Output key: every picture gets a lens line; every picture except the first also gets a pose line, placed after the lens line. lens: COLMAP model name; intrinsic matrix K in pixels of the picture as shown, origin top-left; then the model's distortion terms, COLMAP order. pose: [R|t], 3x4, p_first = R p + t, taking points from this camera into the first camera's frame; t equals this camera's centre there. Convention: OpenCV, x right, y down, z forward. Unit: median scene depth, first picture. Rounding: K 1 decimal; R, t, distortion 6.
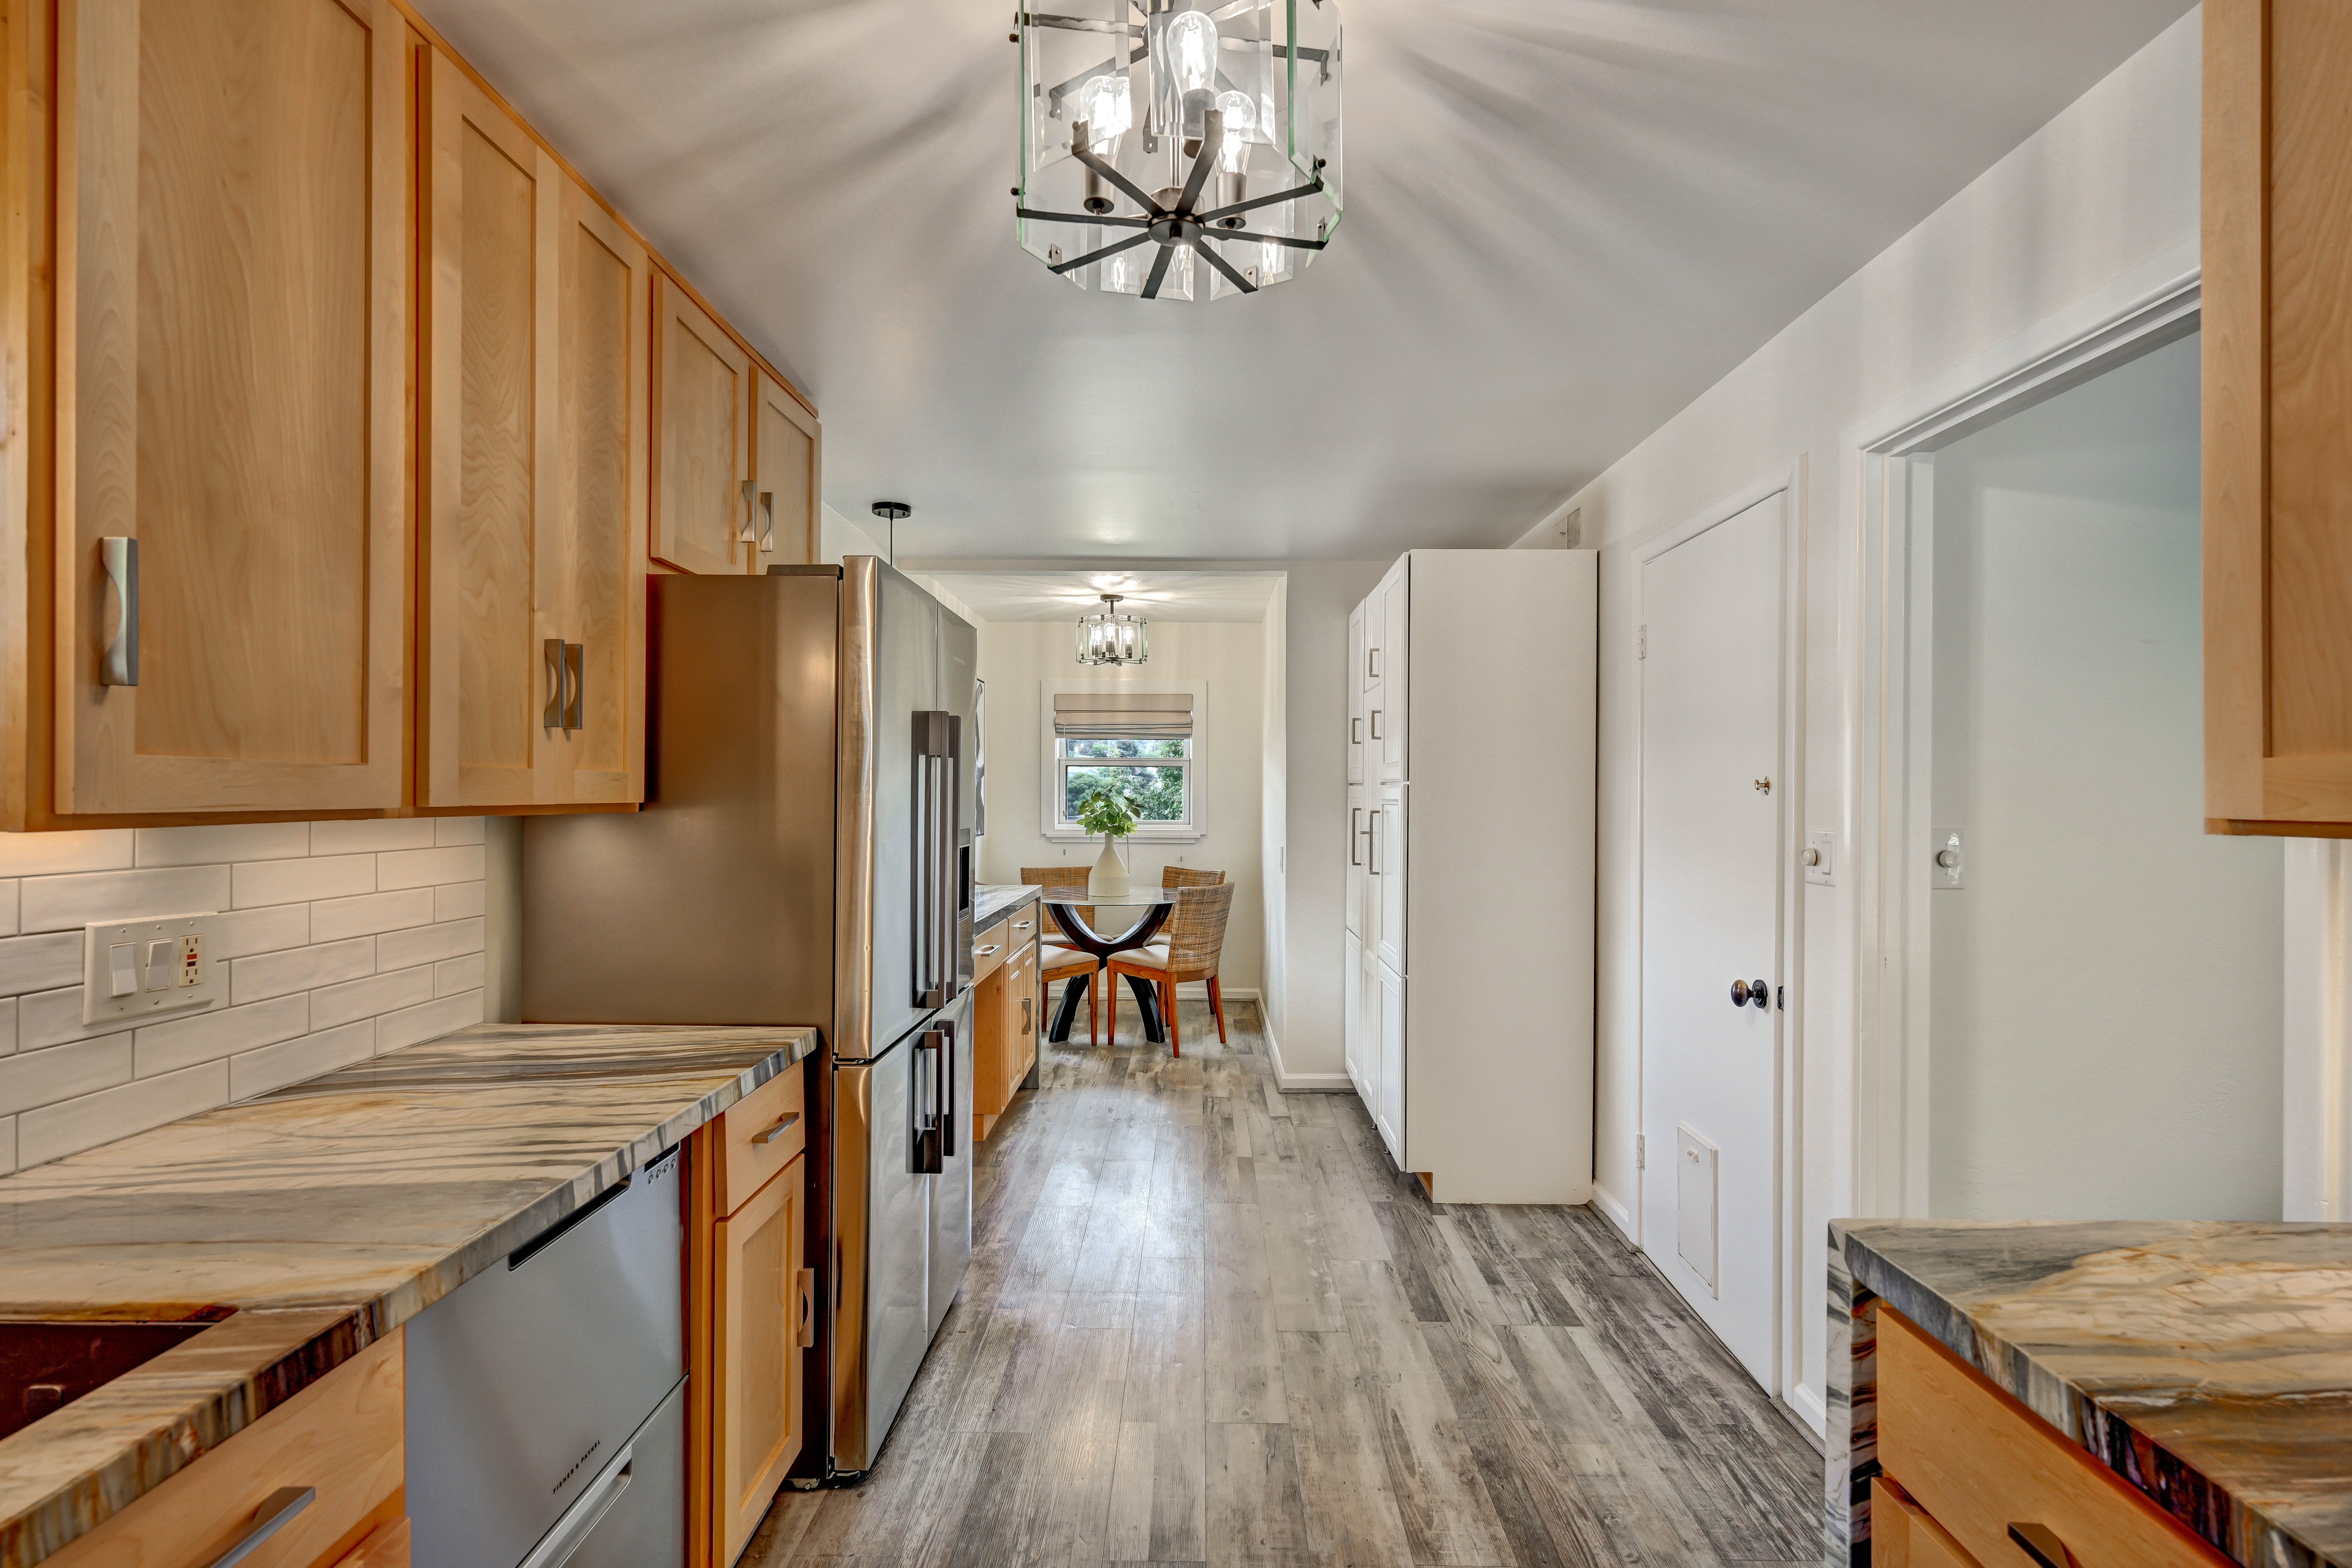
lens RADIAL K [[1086.5, 0, 1177.7], [0, 1086.5, 793.0], [0, 0, 1]] dist [-0.000547, 0.001107]
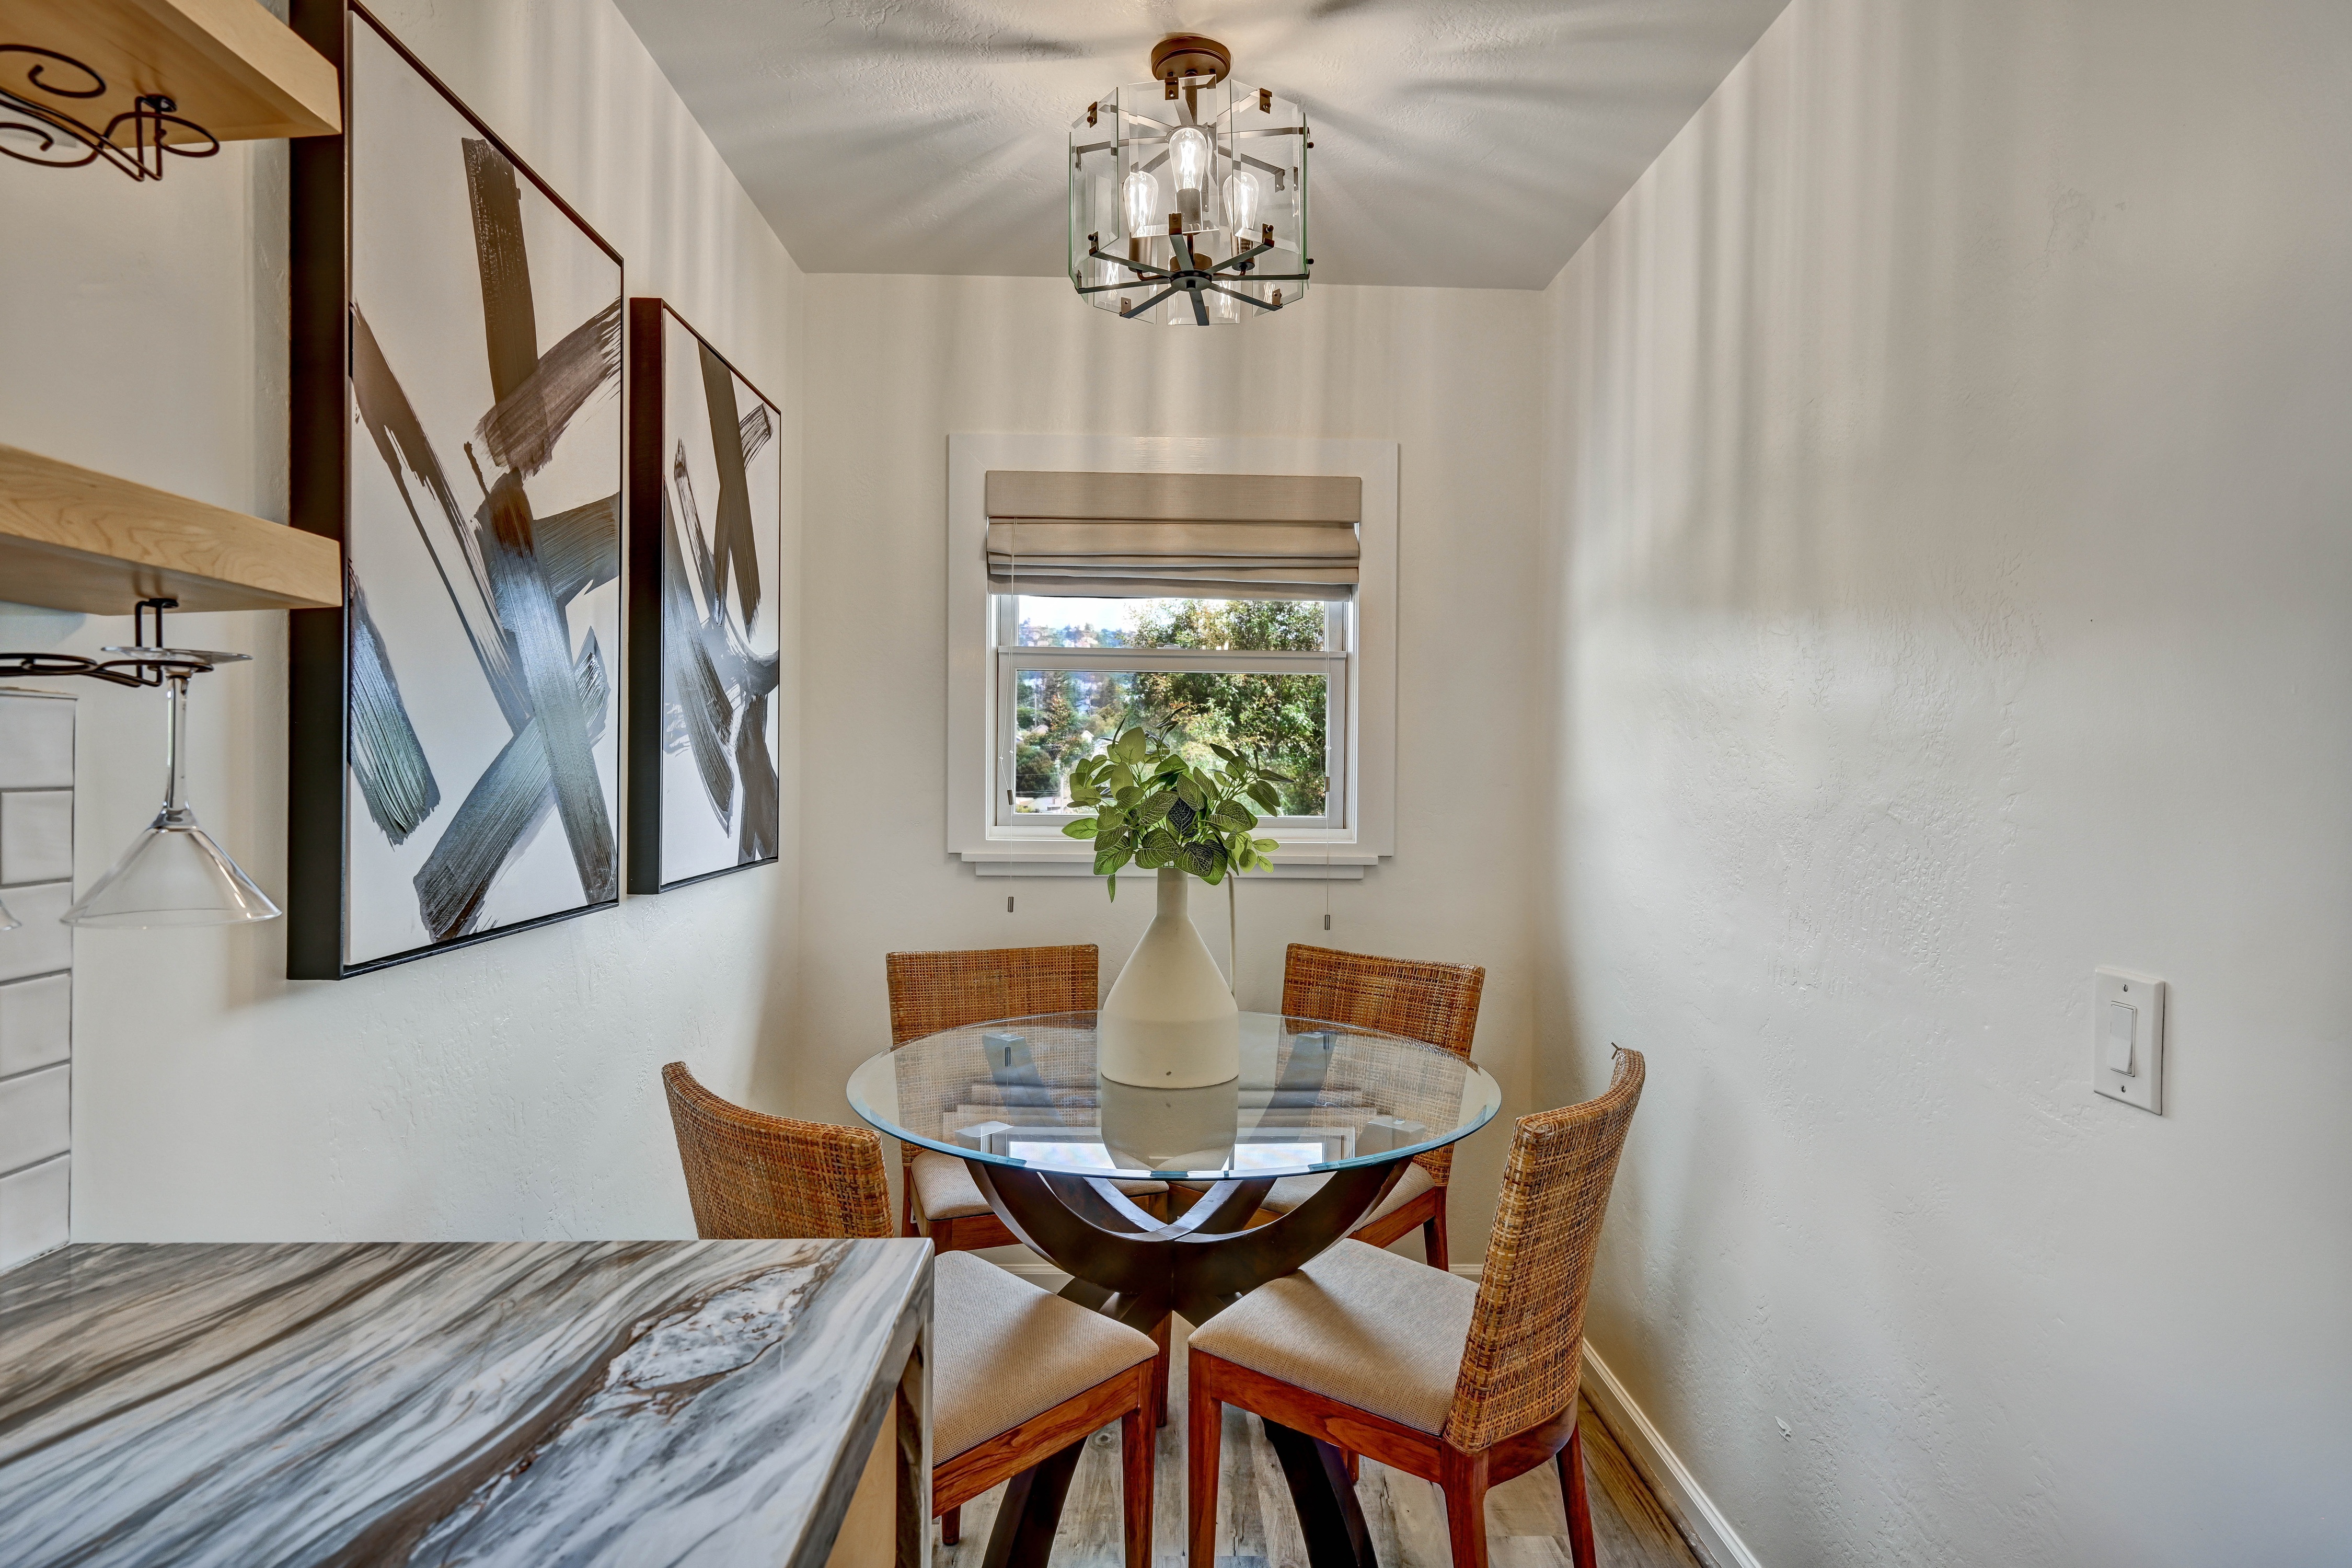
lens RADIAL K [[1213.8, 0, 1172.9], [0, 1213.8, 779.2], [0, 0, 1]] dist [-0.004235, 0.000881]
pose [[0.998853, 0.004365, 0.047692, -0.072665], [-0.004724, 0.999961, 0.007429, 0.009715], [-0.047658, -0.007645, 0.998834, 0.612986]]
